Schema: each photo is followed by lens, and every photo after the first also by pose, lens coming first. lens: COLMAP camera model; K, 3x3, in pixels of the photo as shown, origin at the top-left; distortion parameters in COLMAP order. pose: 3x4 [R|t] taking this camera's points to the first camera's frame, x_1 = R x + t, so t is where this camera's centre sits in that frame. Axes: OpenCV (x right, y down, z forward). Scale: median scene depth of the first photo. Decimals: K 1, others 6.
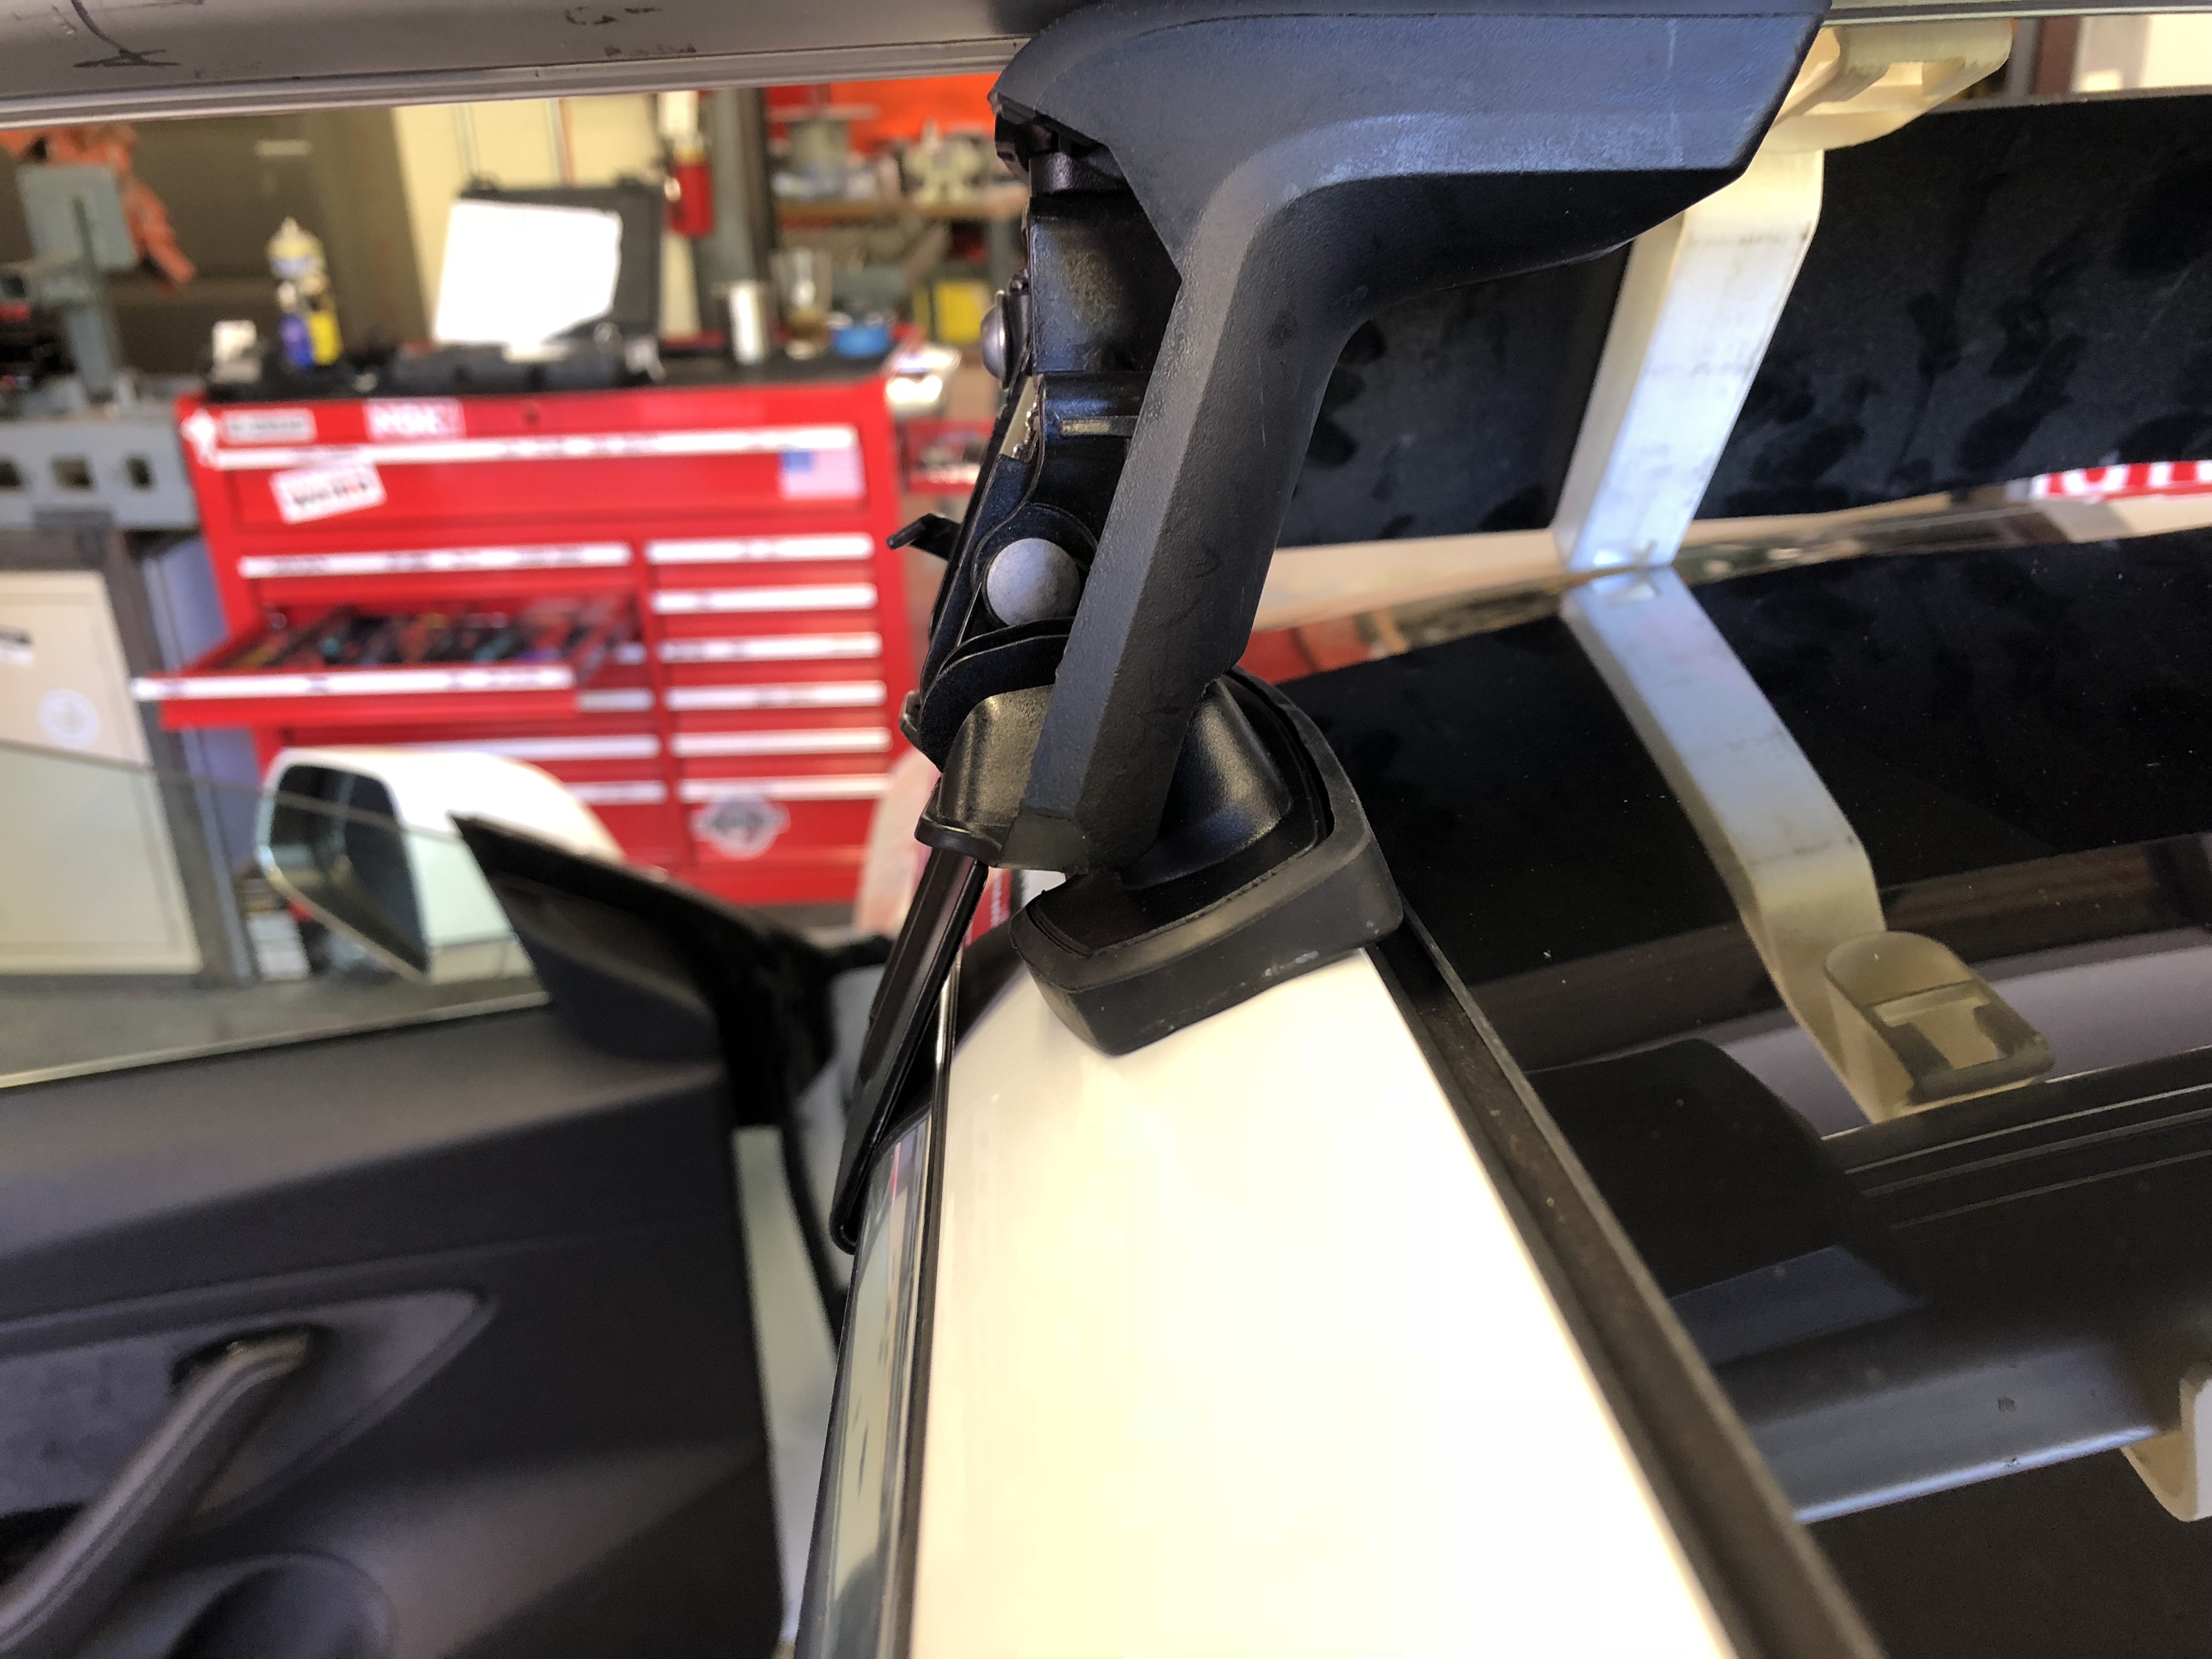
lens RADIAL K [[1942.0, 0, 1106.0], [0, 1942.0, 829.5], [0, 0, 1]] dist [0.000480, 0.002847]
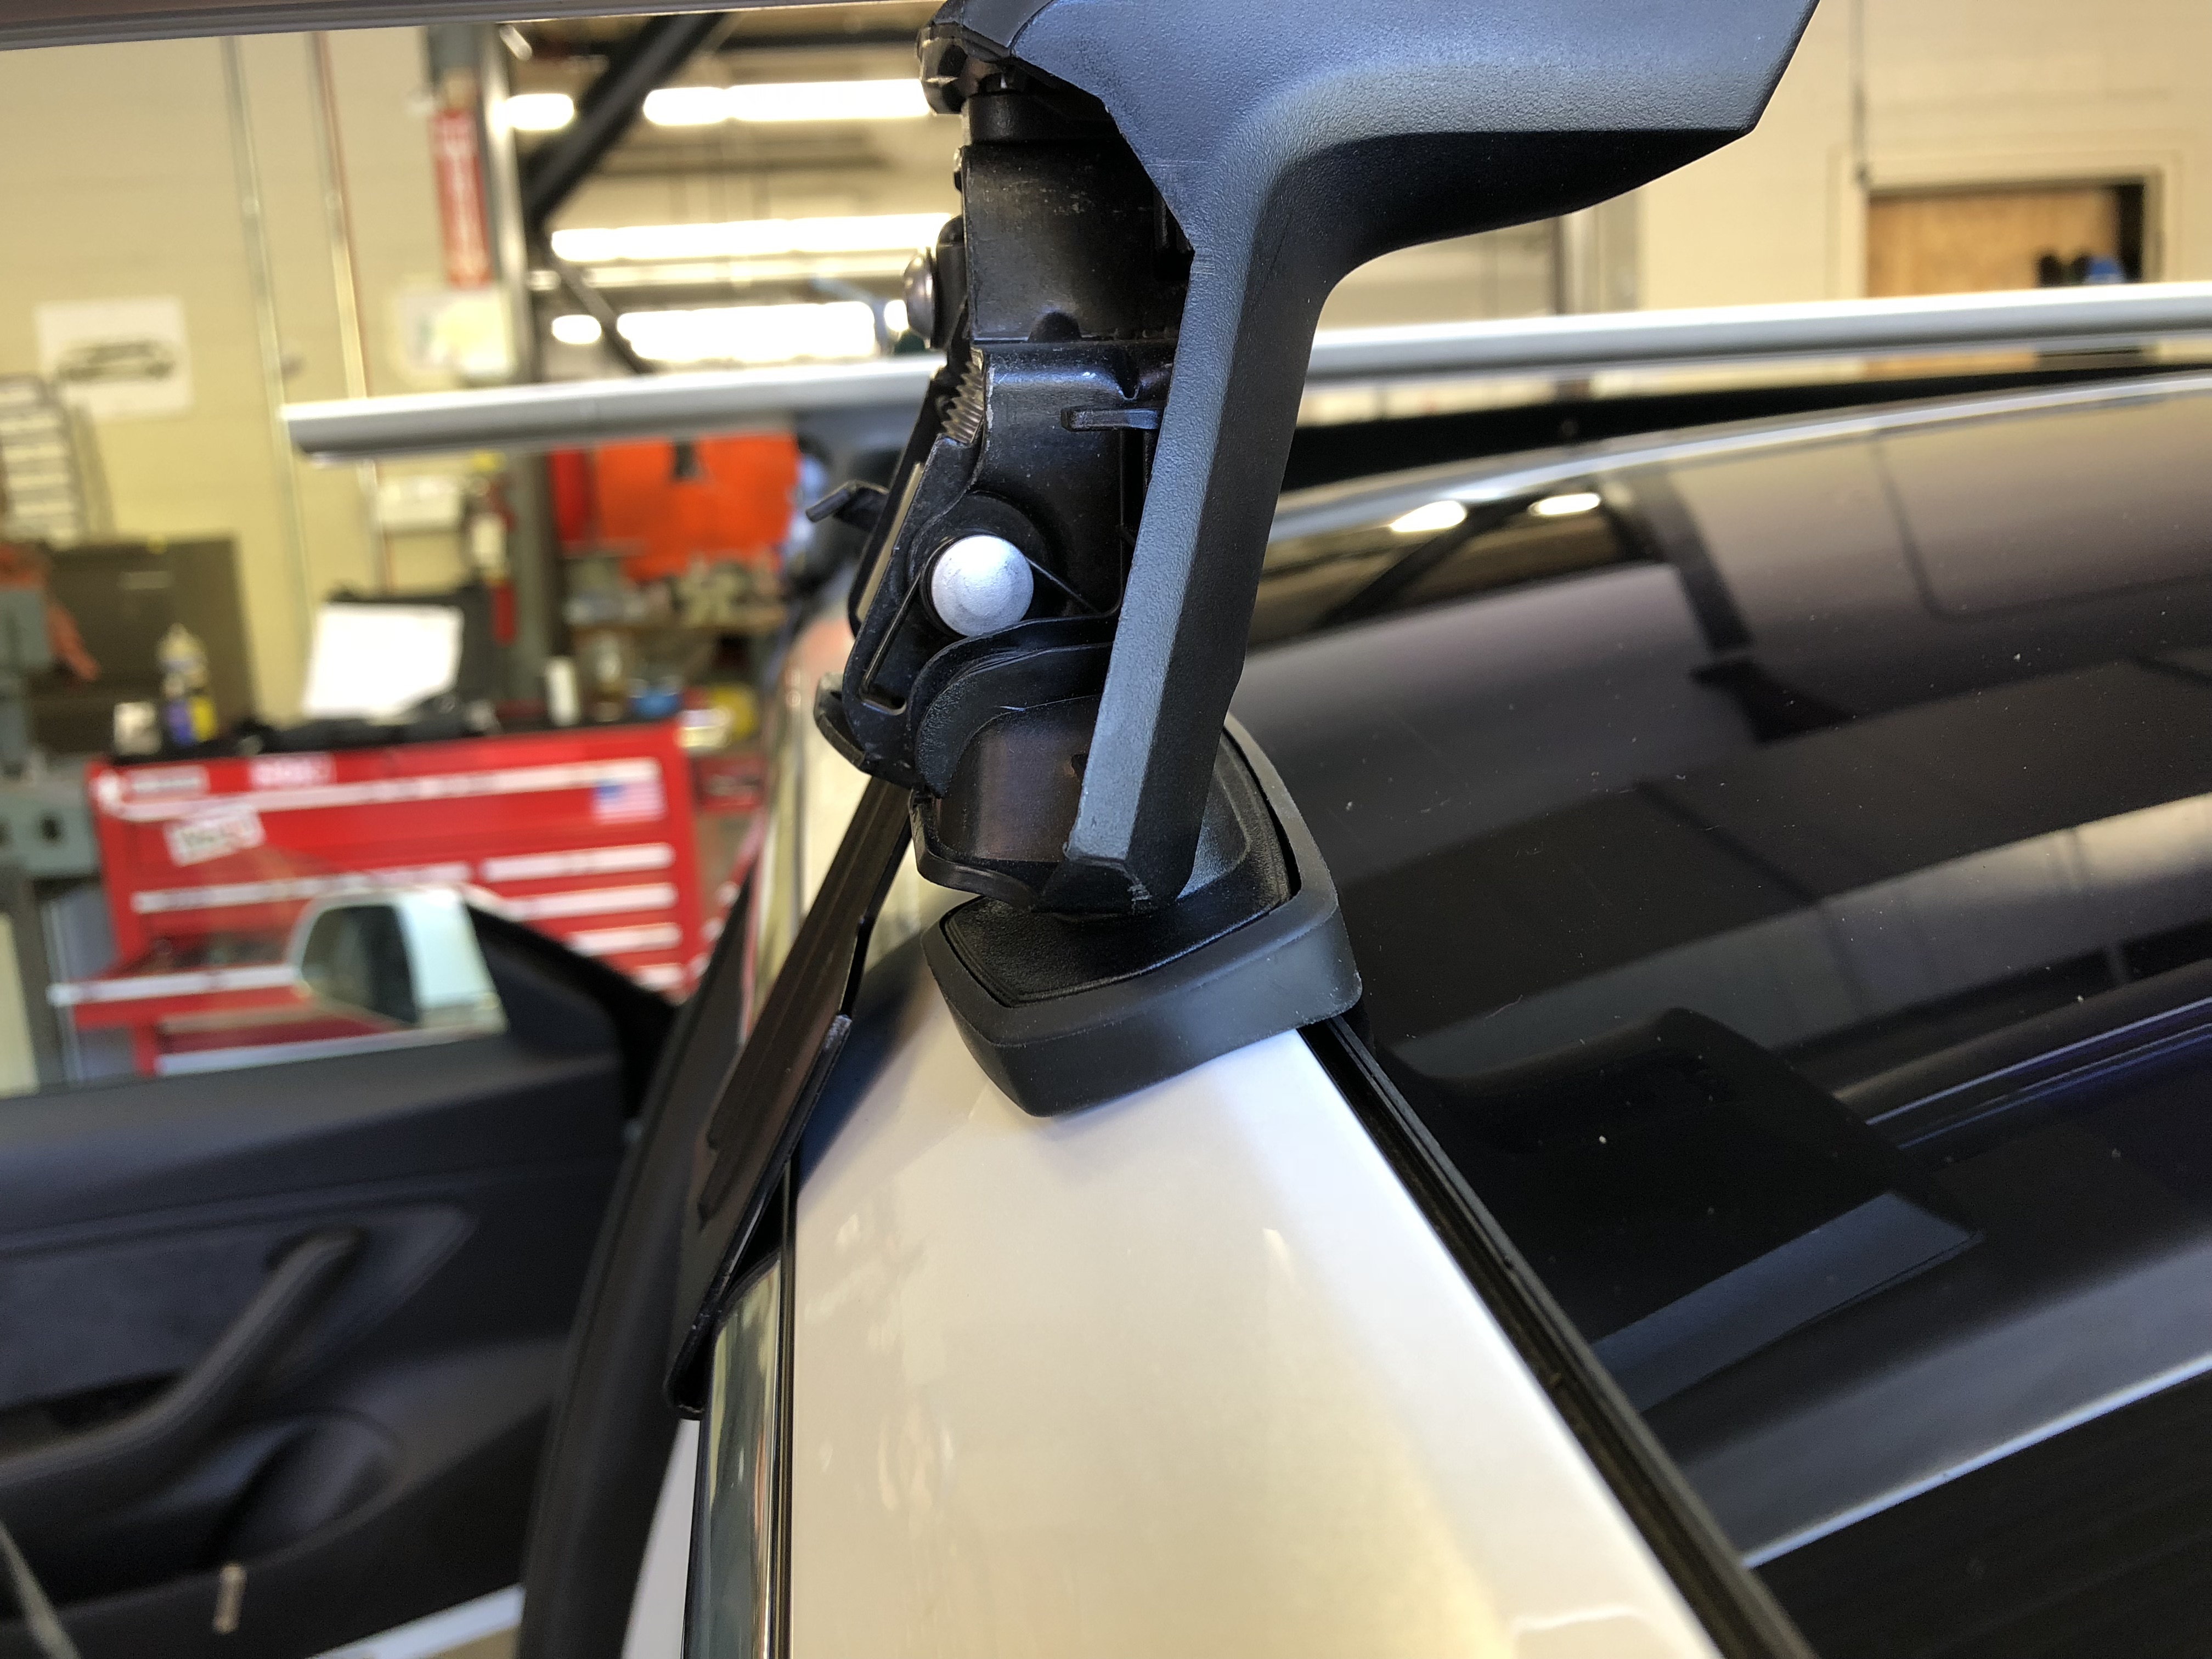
lens RADIAL K [[1942.0, 0, 1106.0], [0, 1942.0, 829.5], [0, 0, 1]] dist [0.000480, 0.002847]
pose [[0.991097, -0.054653, 0.121407, 0.003483], [0.079273, 0.974847, -0.208299, 0.117840], [-0.106969, 0.216069, 0.970501, -0.233387]]
